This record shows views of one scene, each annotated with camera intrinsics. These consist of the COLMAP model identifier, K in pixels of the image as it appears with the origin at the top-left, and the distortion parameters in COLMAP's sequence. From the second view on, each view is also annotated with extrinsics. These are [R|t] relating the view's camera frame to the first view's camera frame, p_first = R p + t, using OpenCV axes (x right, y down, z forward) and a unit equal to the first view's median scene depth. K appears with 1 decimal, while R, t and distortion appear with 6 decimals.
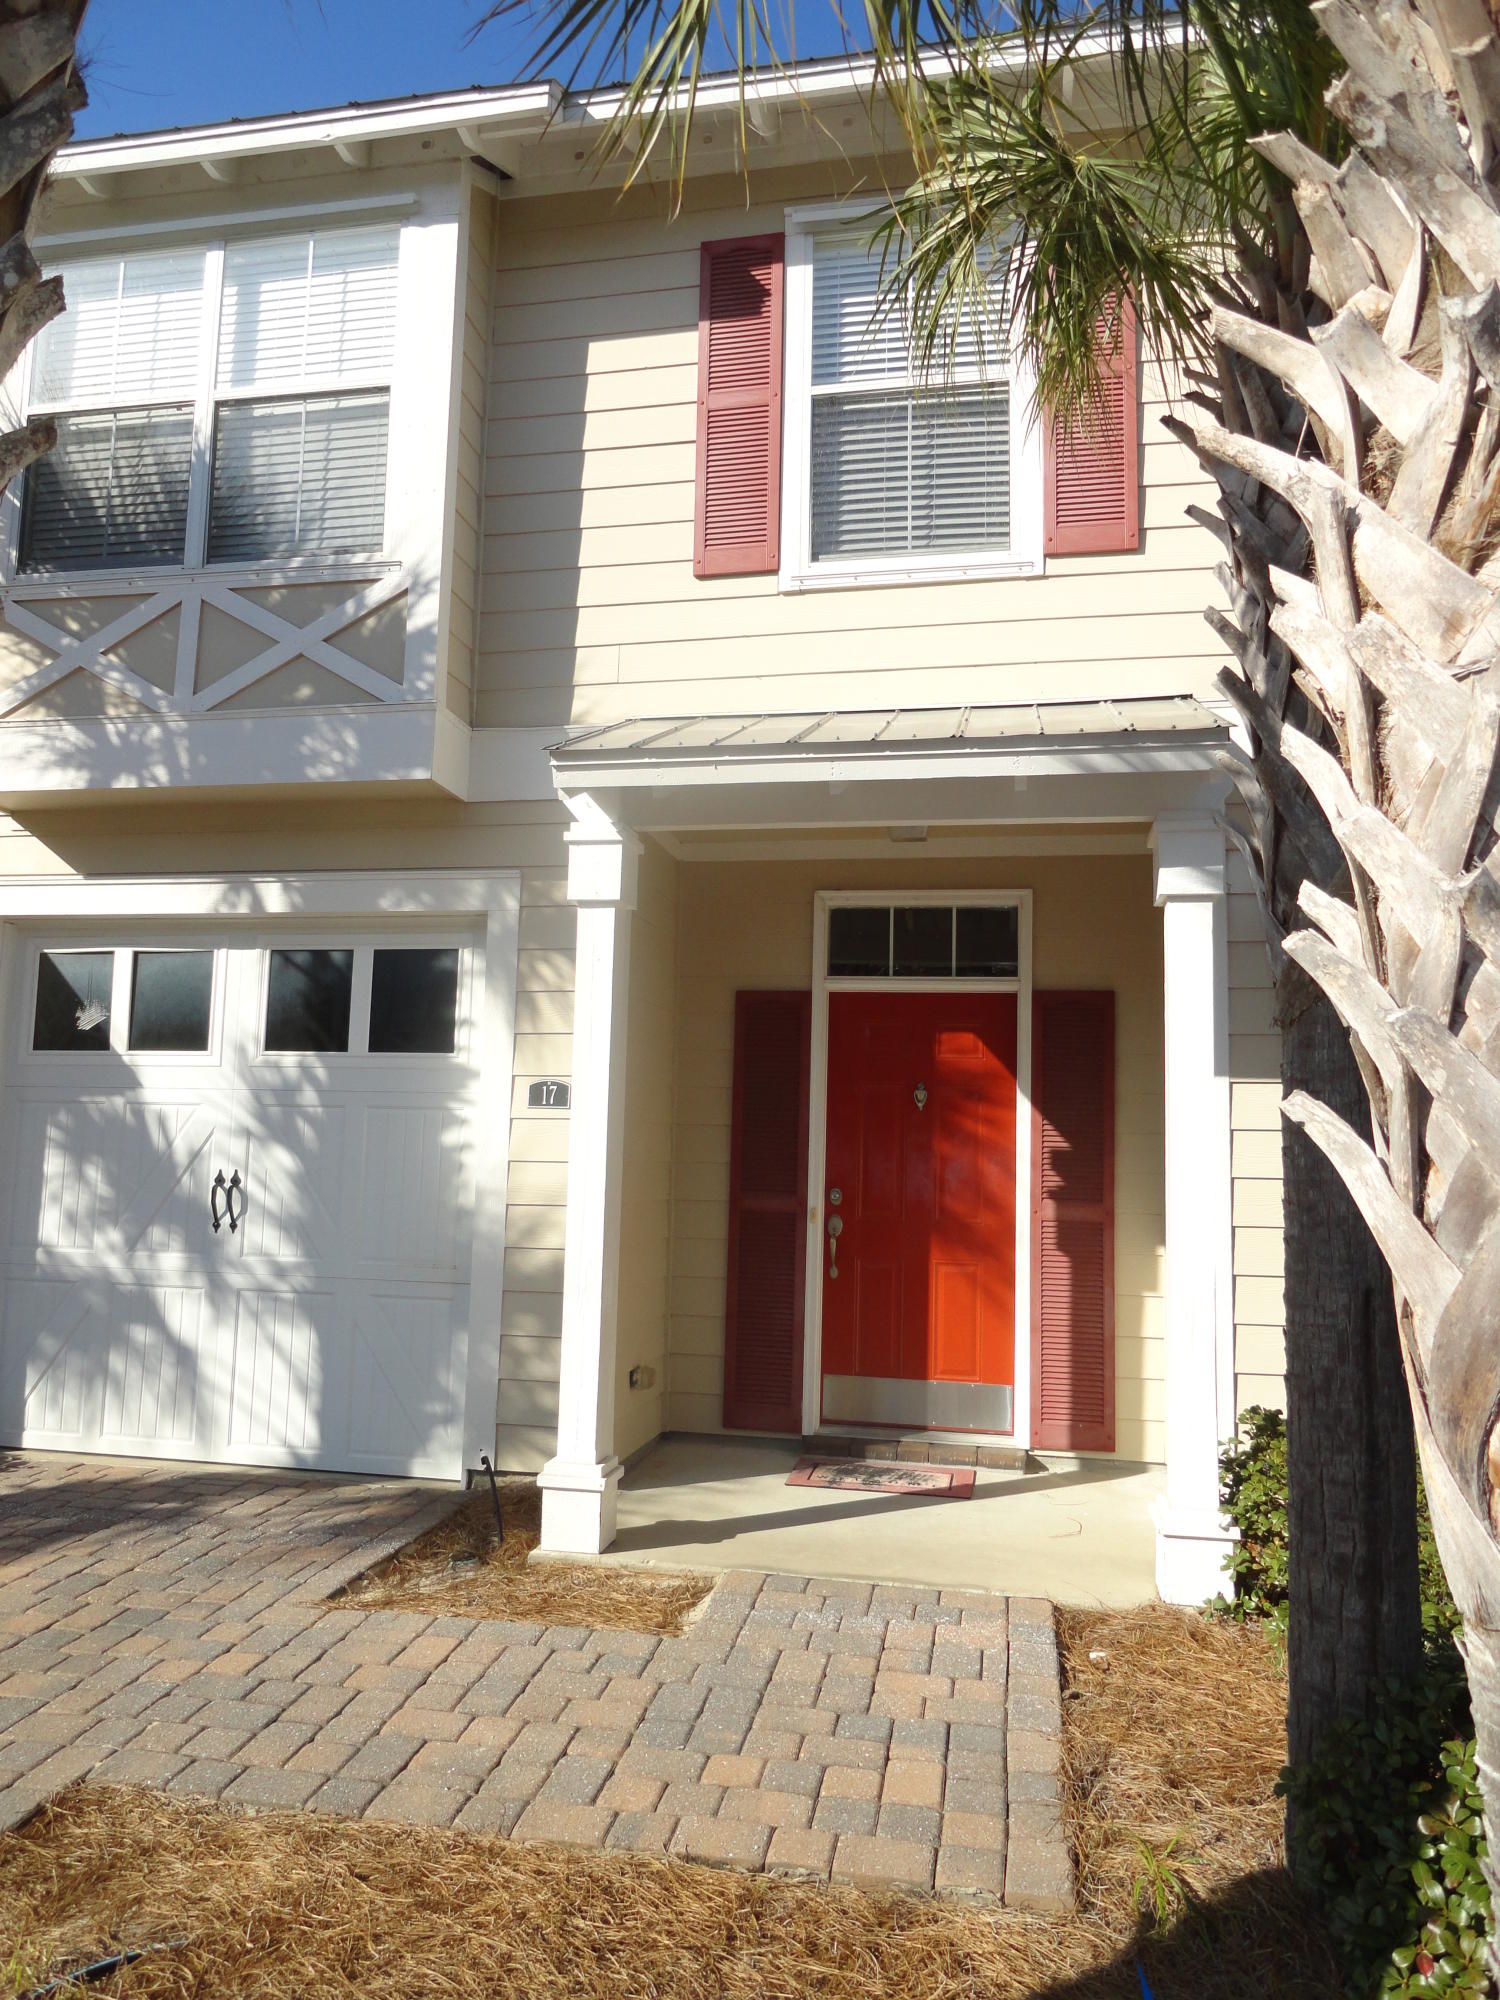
lens RADIAL K [[1374.1, 0, 742.1], [0, 1374.1, 1010.0], [0, 0, 1]] dist [0.007733, -0.001213]
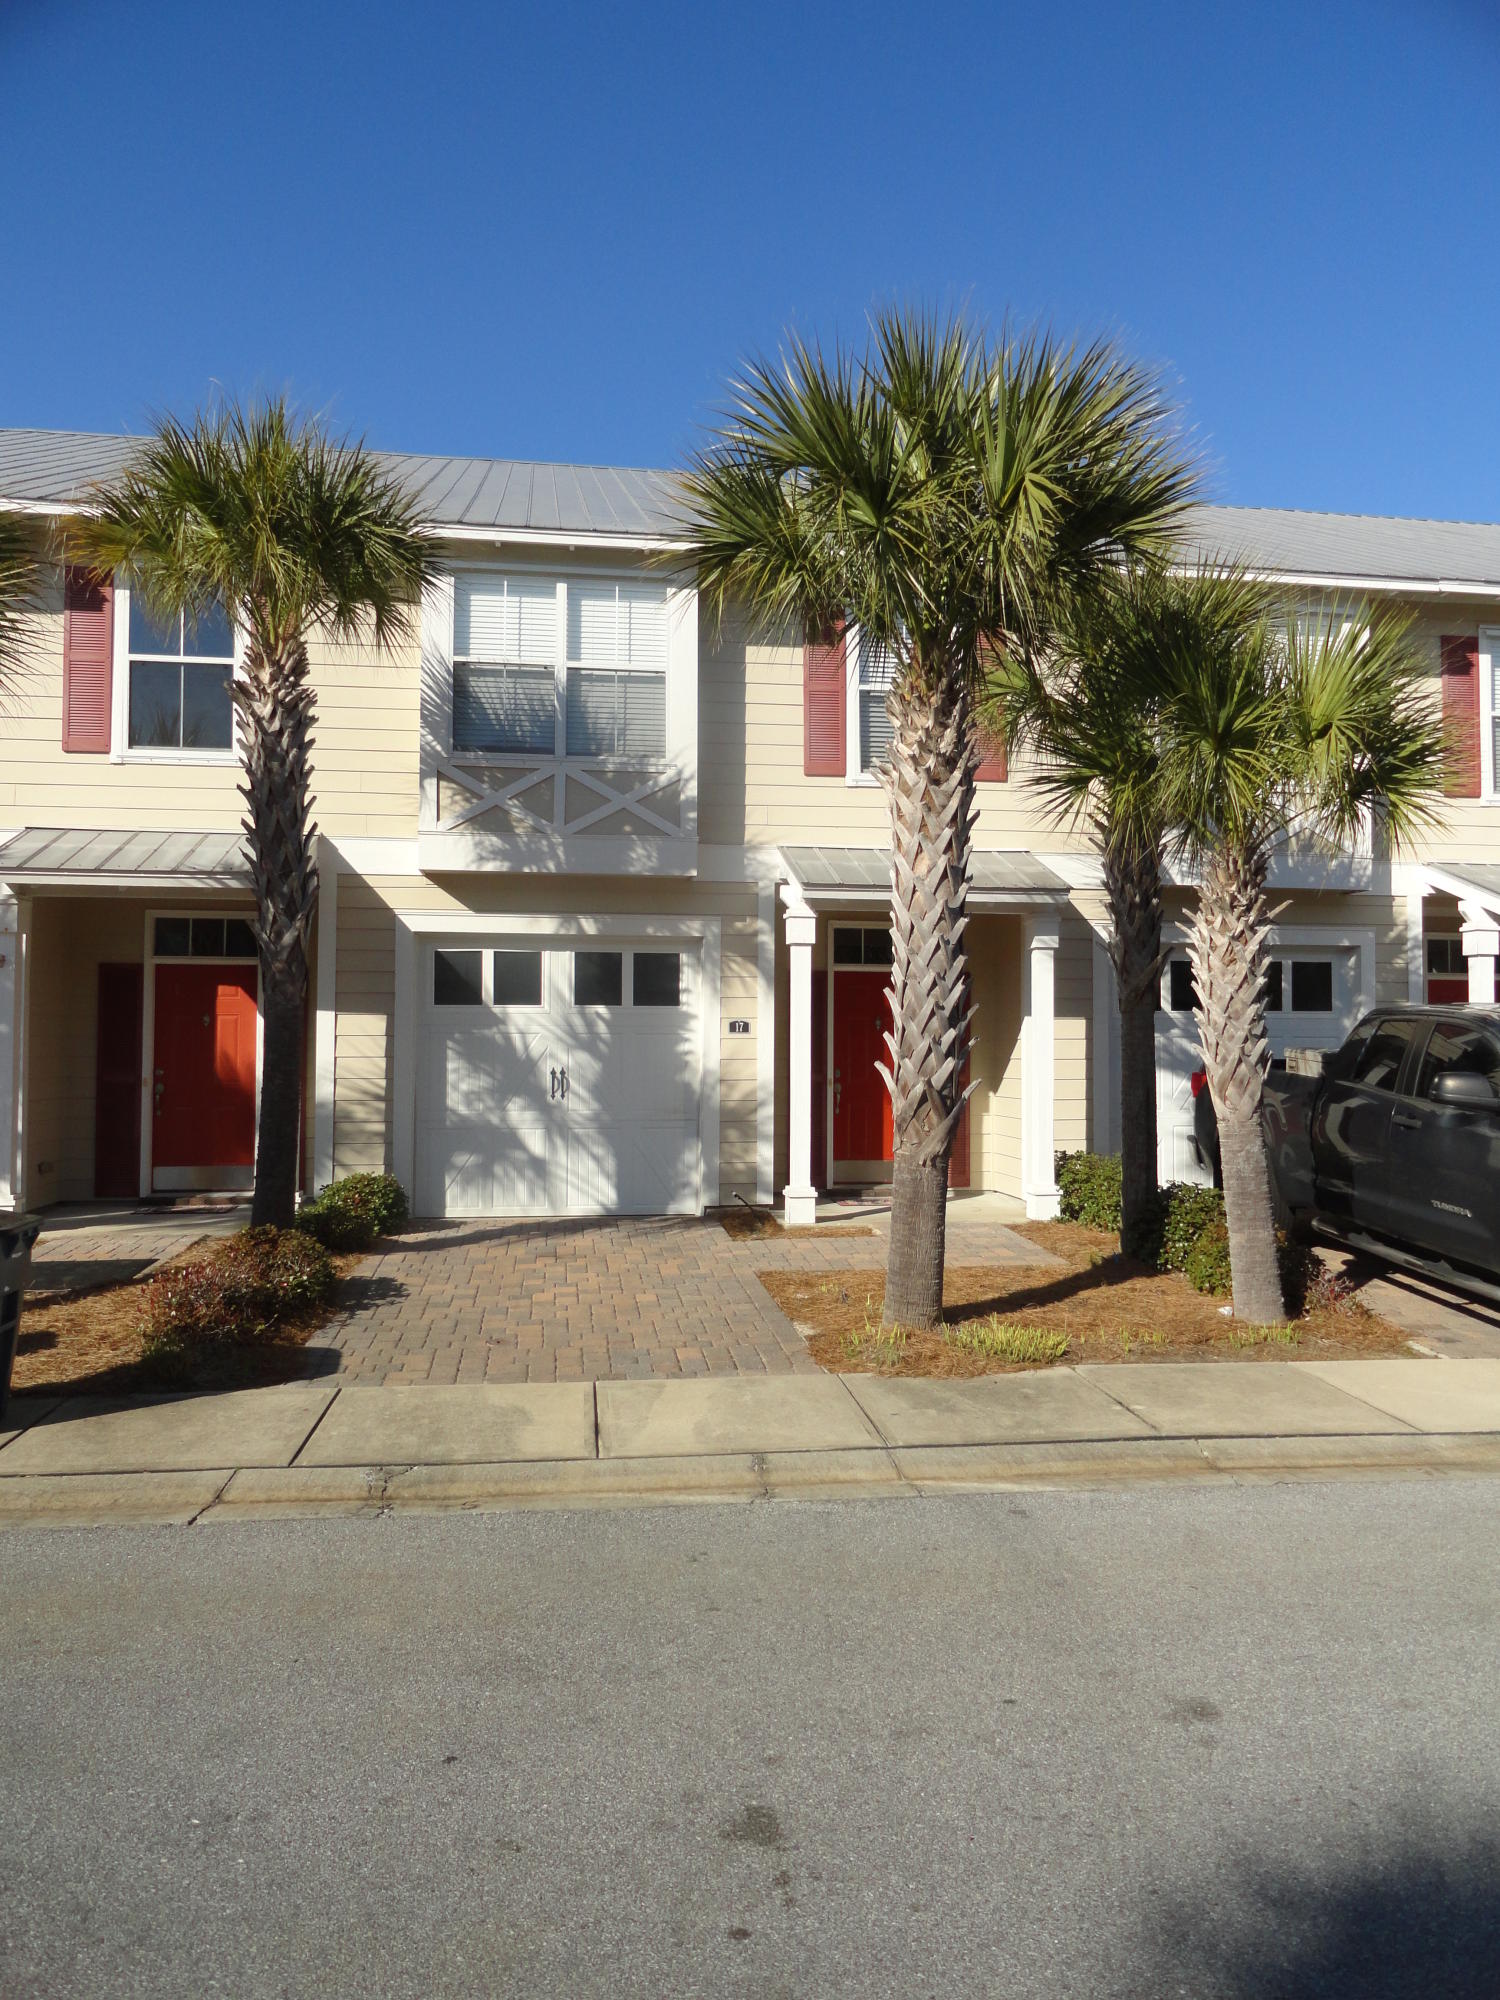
lens RADIAL K [[1374.1, 0, 754.4], [0, 1374.1, 995.0], [0, 0, 1]] dist [0.007733, -0.001213]
pose [[0.943782, -0.006566, 0.330502, -0.772297], [-0.017064, 0.997502, 0.068546, -0.123789], [-0.330126, -0.070332, 0.941313, -0.916047]]
